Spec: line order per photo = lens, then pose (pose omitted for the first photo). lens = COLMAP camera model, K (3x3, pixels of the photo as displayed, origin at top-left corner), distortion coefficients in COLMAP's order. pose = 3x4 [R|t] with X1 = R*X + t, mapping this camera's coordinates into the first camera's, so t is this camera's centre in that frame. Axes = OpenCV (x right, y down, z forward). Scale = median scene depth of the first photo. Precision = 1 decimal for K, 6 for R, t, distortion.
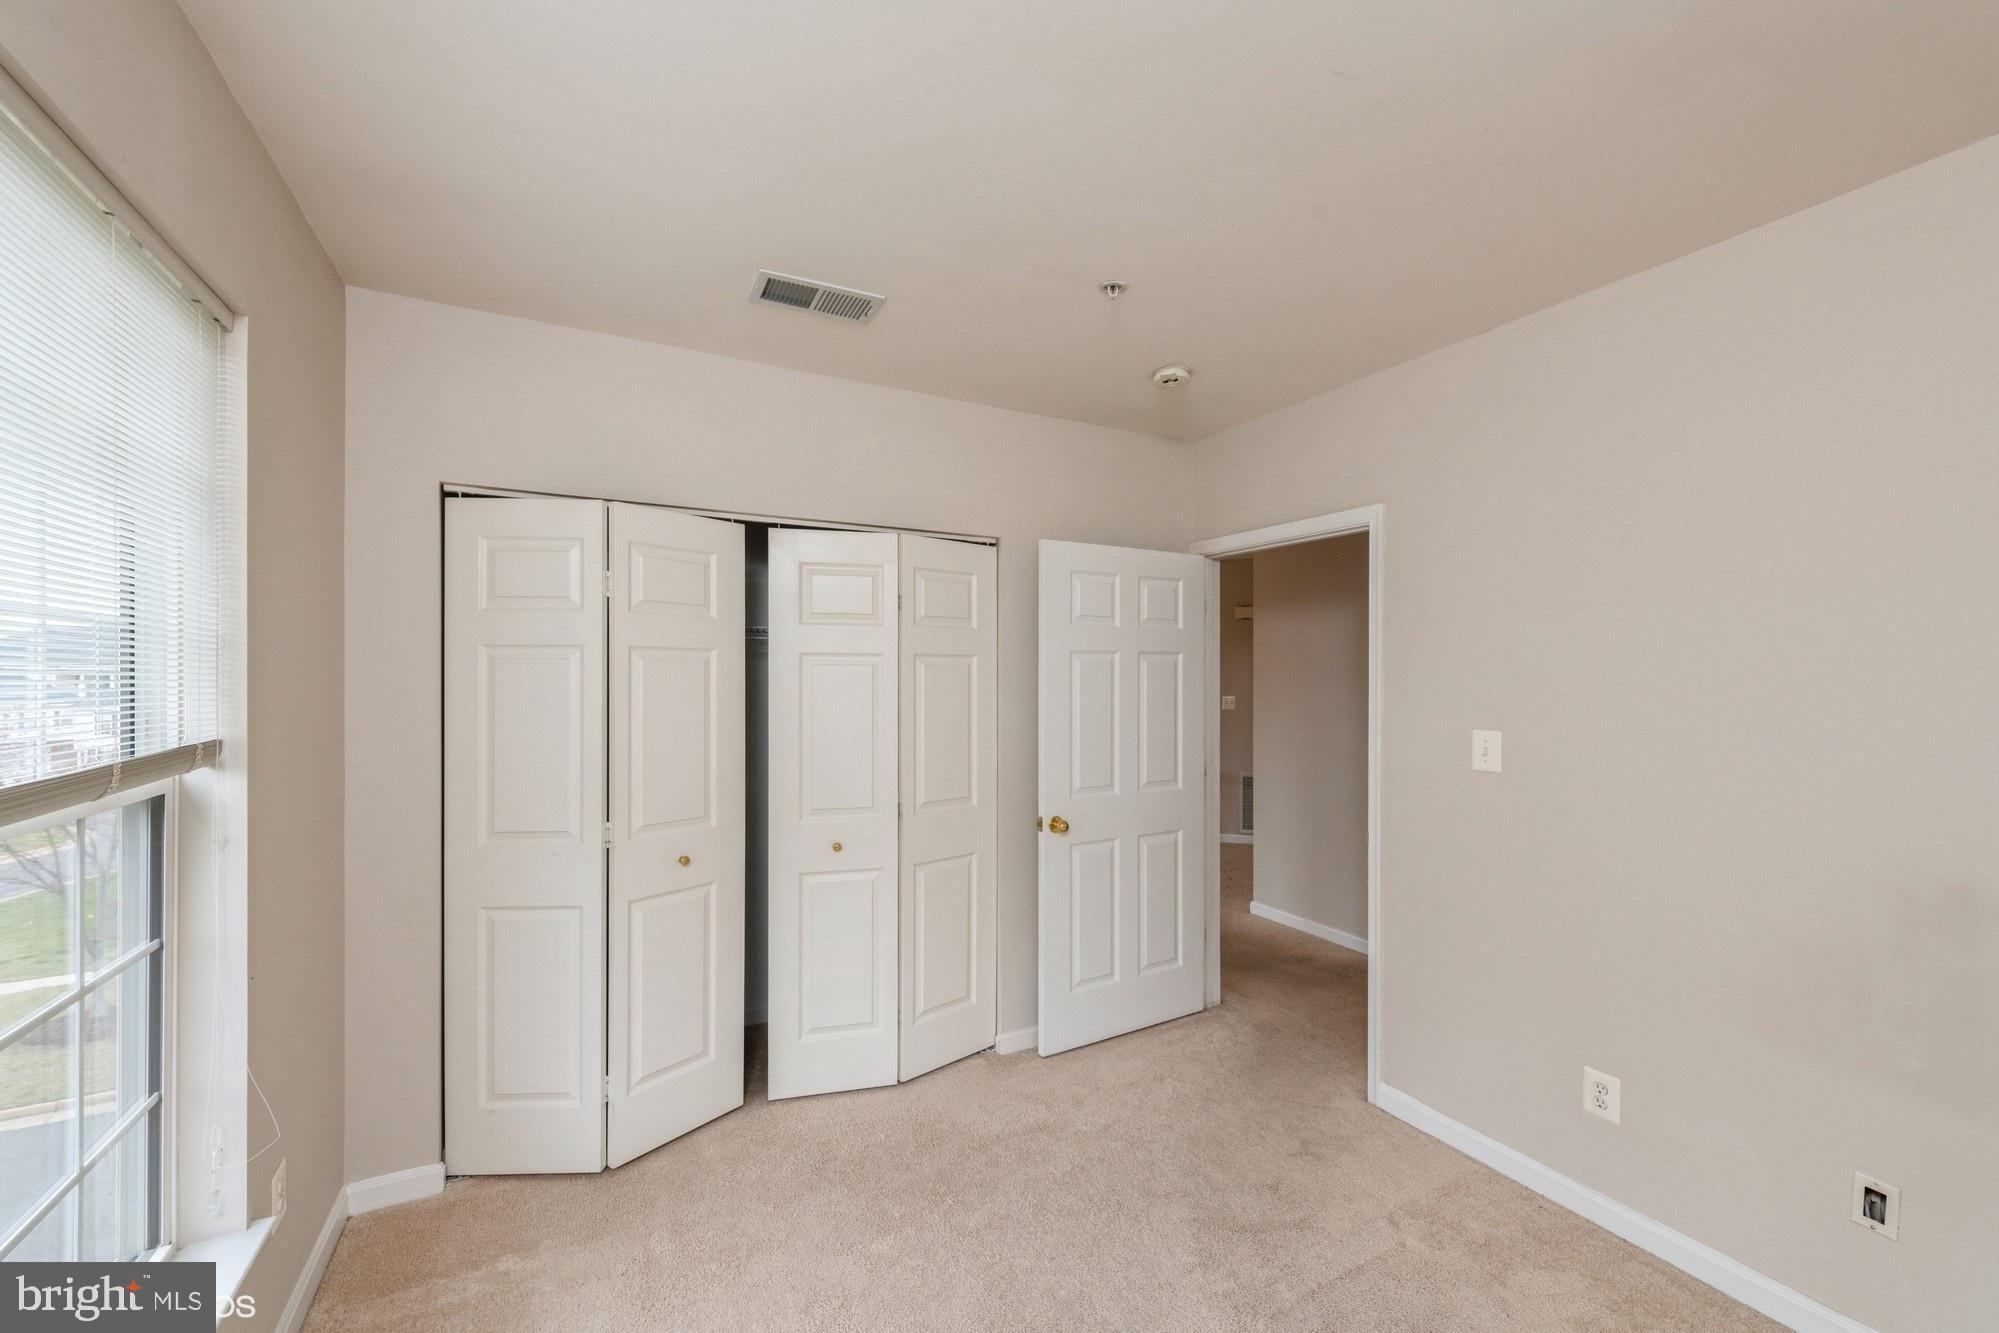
lens RADIAL K [[792.4, 0, 977.6], [0, 792.4, 694.5], [0, 0, 1]] dist [0.000135, -0.000316]
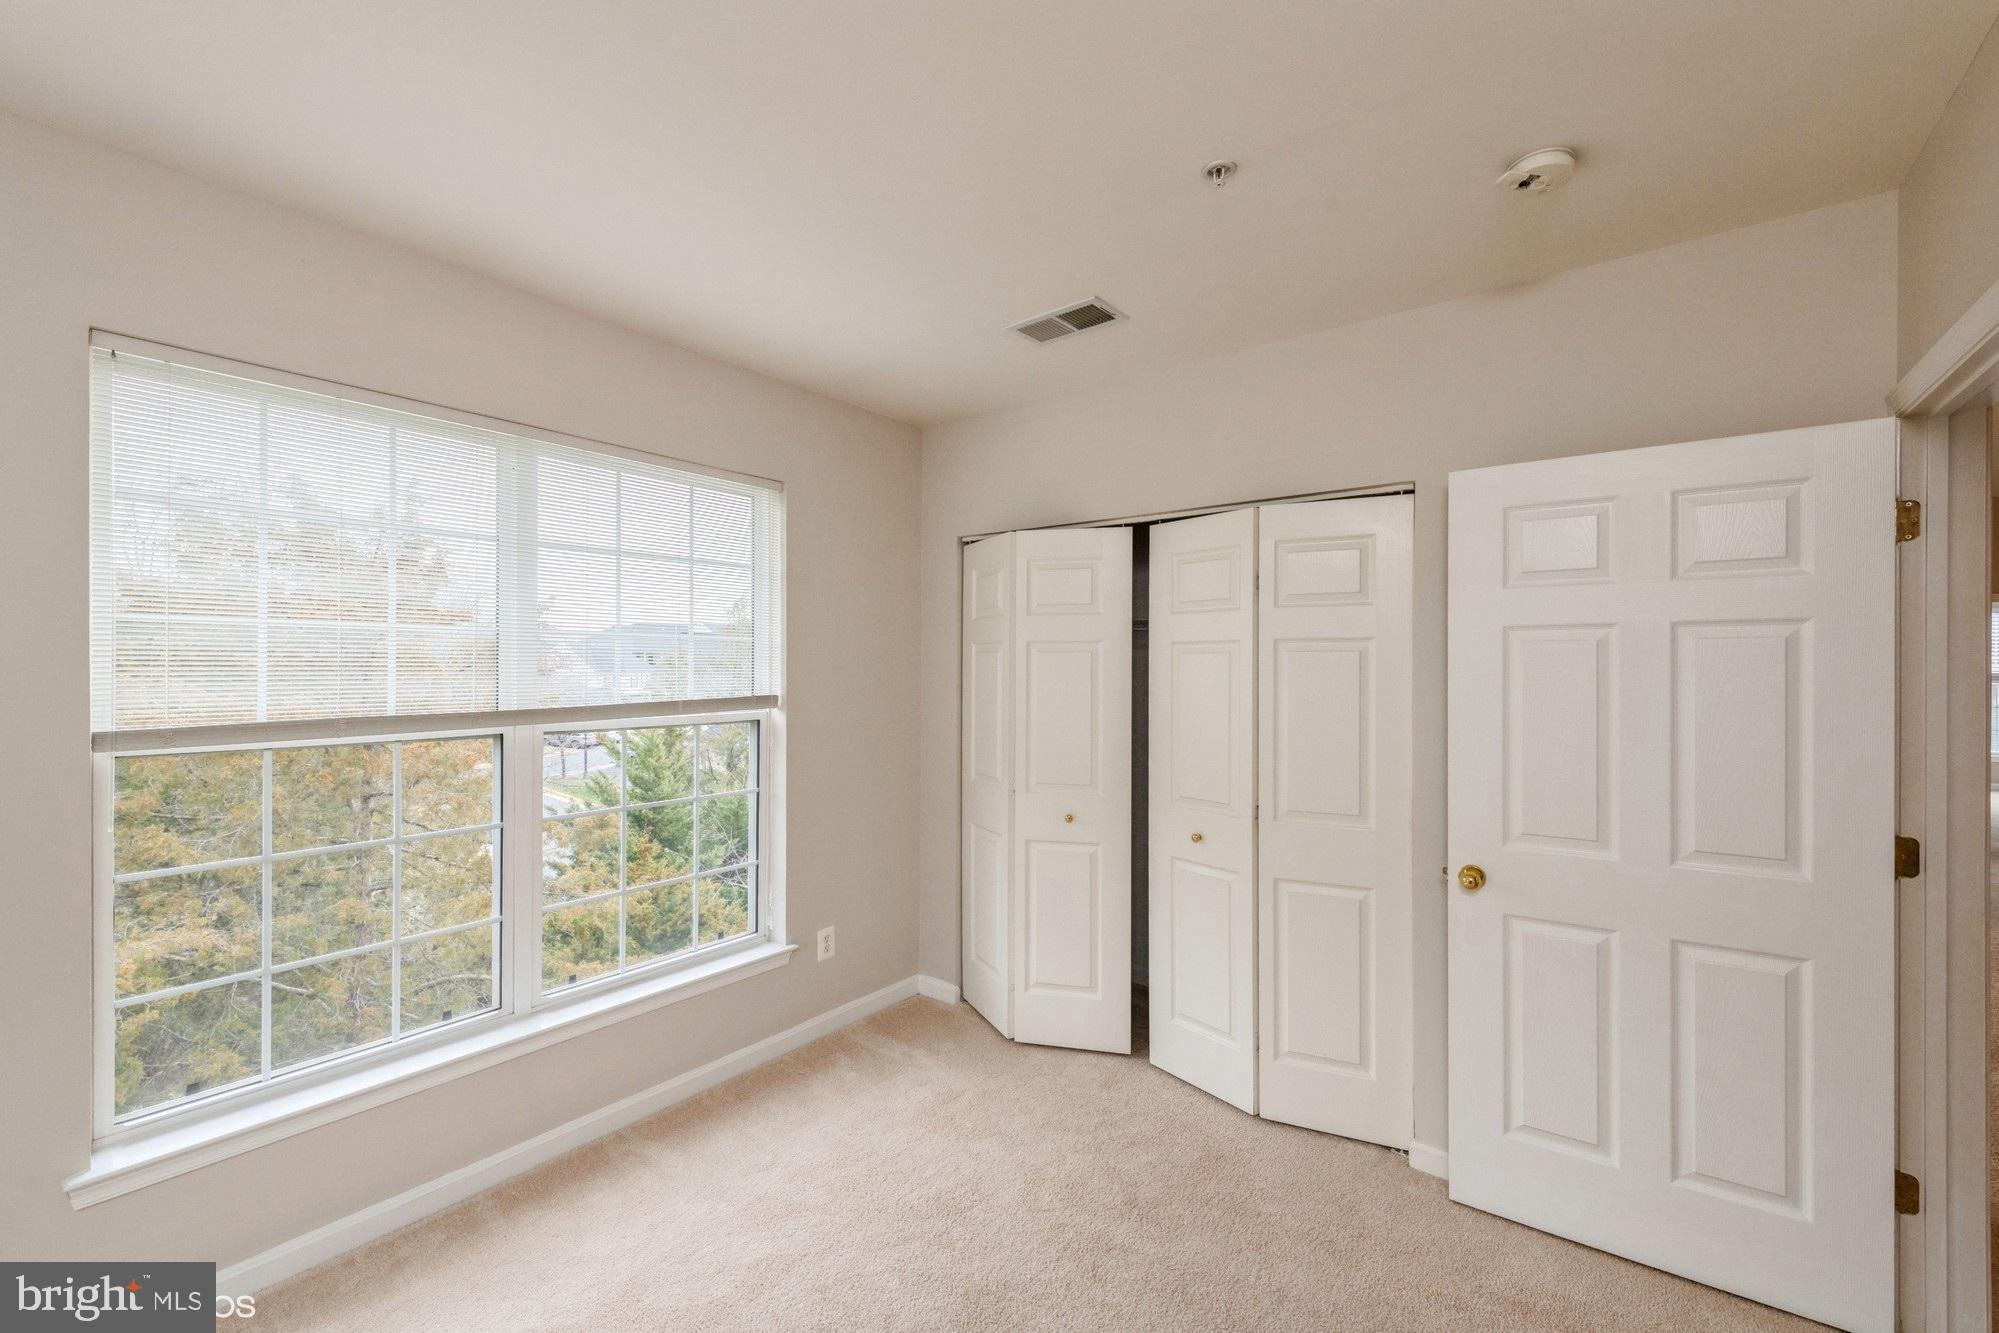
lens RADIAL K [[794.4, 0, 1003.3], [0, 794.4, 681.7], [0, 0, 1]] dist [0.000514, -0.000068]
pose [[0.421293, 0.015269, -0.906796, 0.629481], [-0.025531, 0.999662, 0.004971, 0.000278], [0.906565, 0.021057, 0.421541, 0.372496]]
